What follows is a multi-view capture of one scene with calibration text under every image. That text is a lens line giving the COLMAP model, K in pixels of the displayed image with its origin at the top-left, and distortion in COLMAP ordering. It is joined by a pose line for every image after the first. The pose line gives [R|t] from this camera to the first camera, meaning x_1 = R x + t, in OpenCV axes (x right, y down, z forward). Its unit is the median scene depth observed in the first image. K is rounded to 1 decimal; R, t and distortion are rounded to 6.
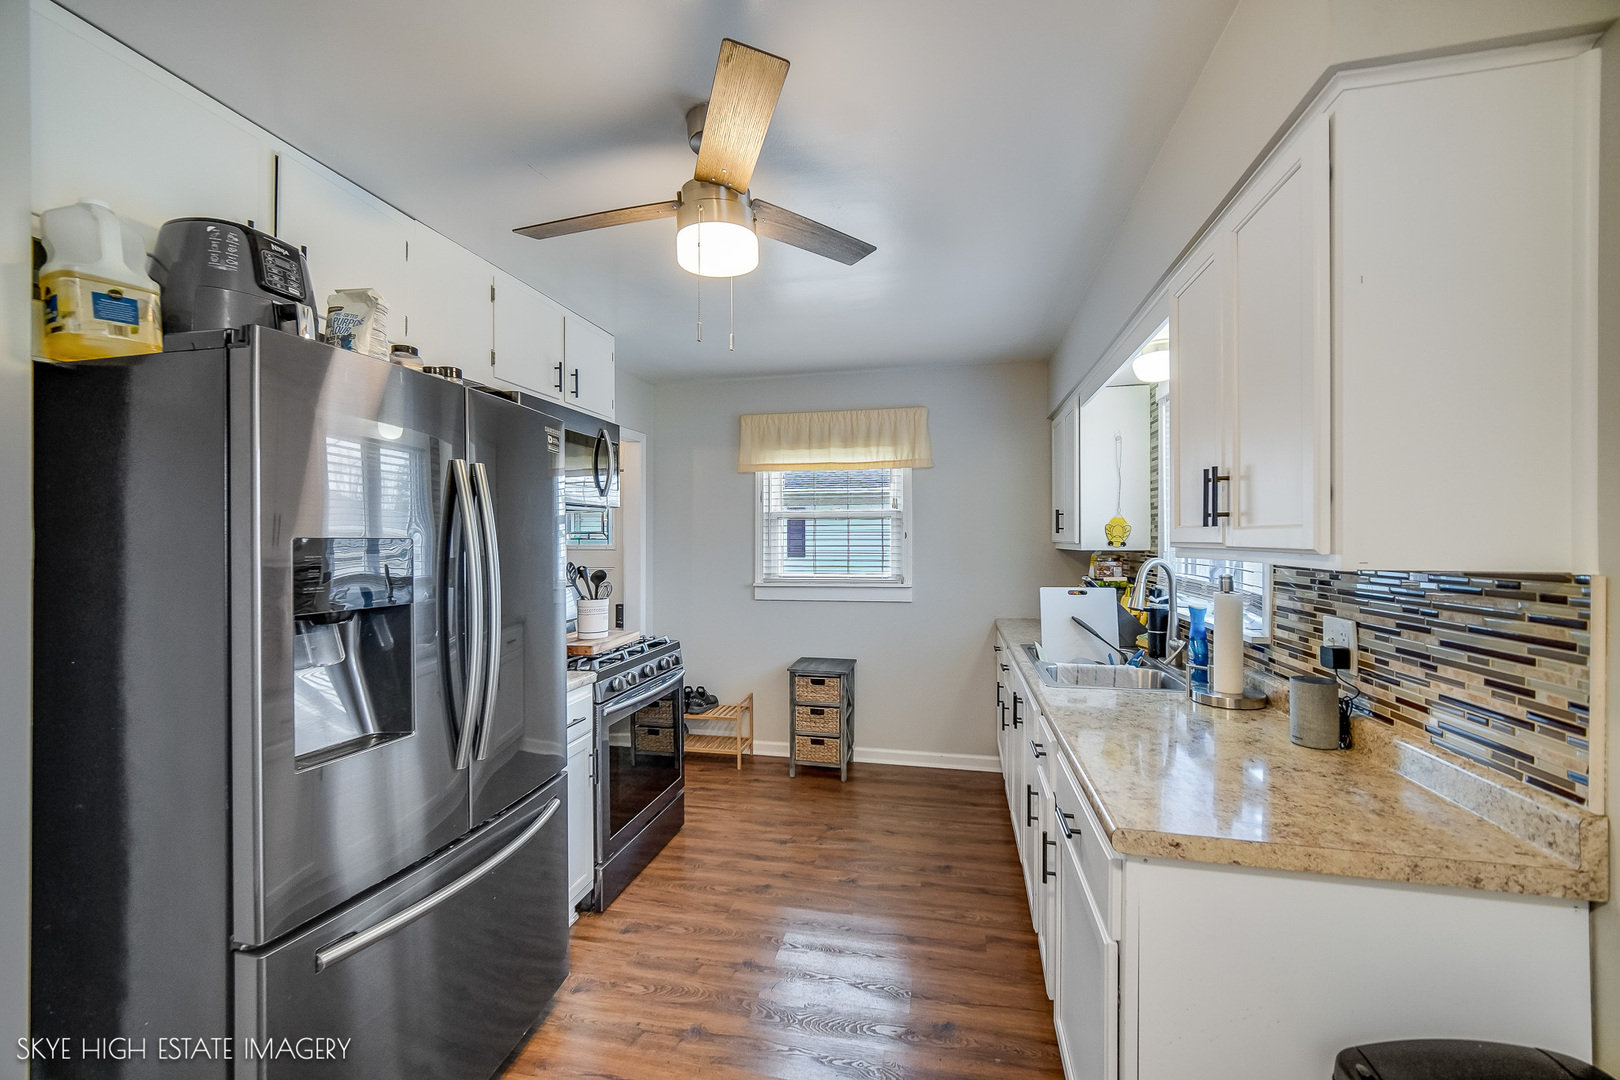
lens RADIAL K [[640.0, 0, 810.5], [0, 640.0, 538.5], [0, 0, 1]] dist [0.000213, -0.000035]
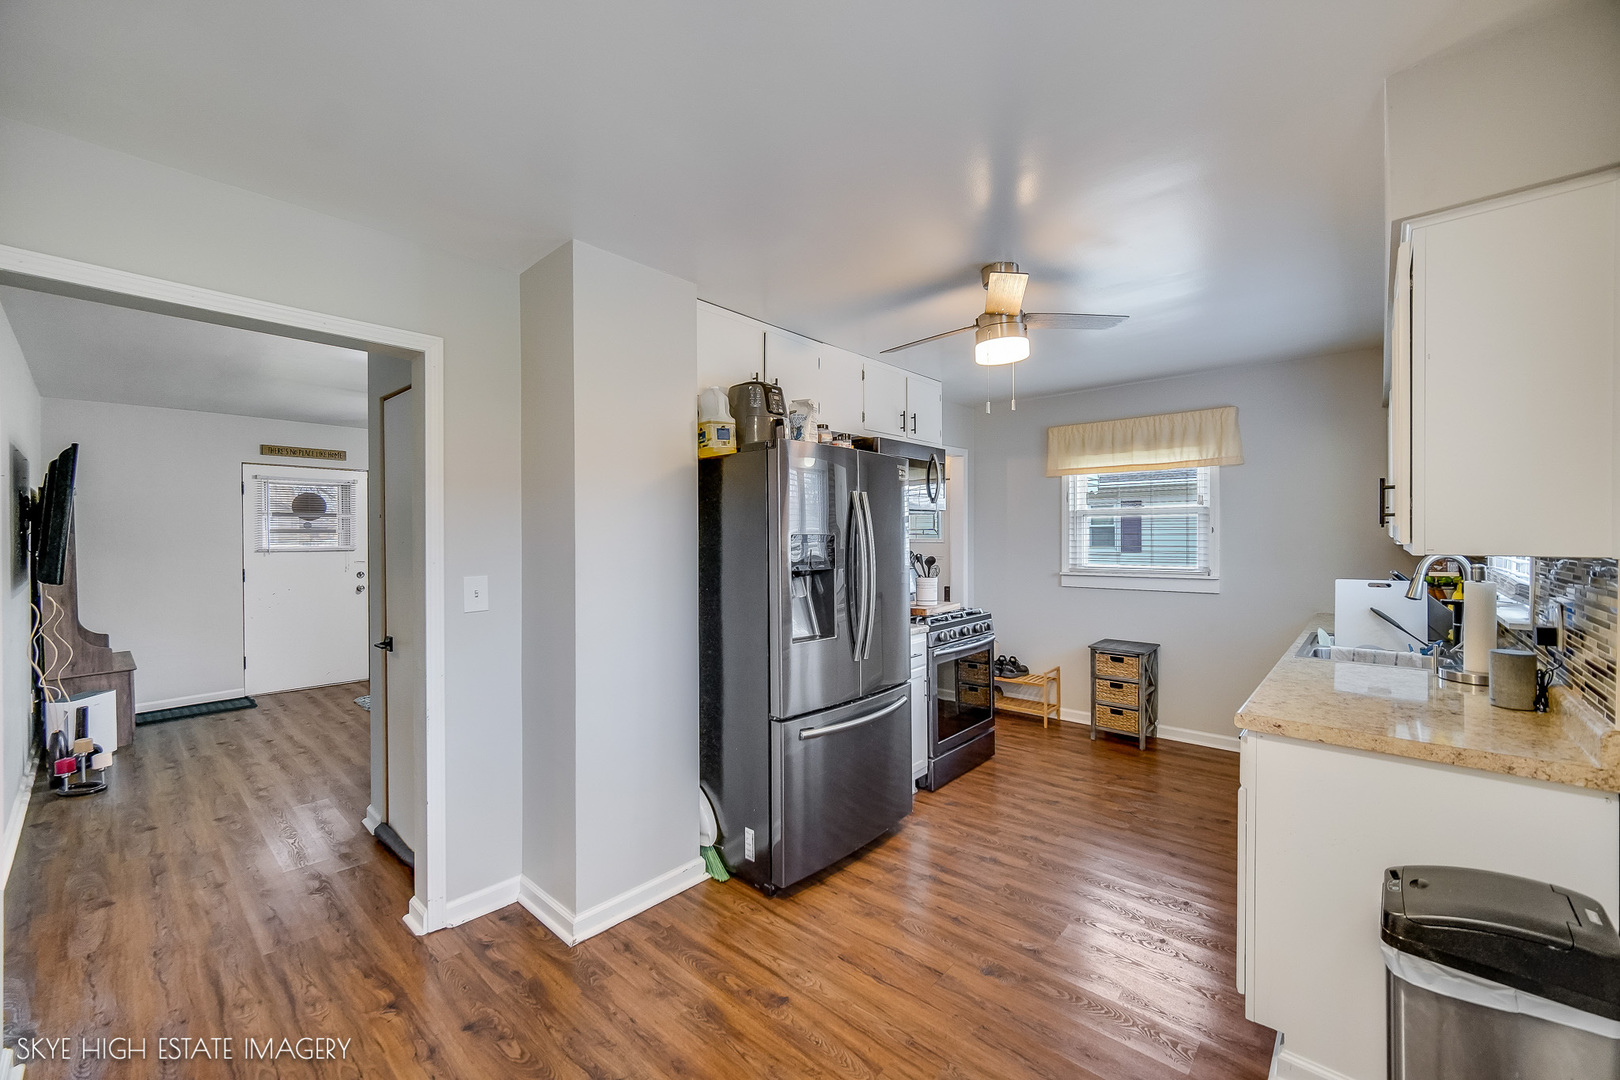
lens RADIAL K [[640.0, 0, 806.1], [0, 640.0, 538.6], [0, 0, 1]] dist [0.000213, -0.000035]
pose [[0.870595, 0.000362, -0.492000, 0.126813], [0.003958, 0.999962, 0.007739, -0.002209], [0.491984, -0.008685, 0.870561, -0.368407]]
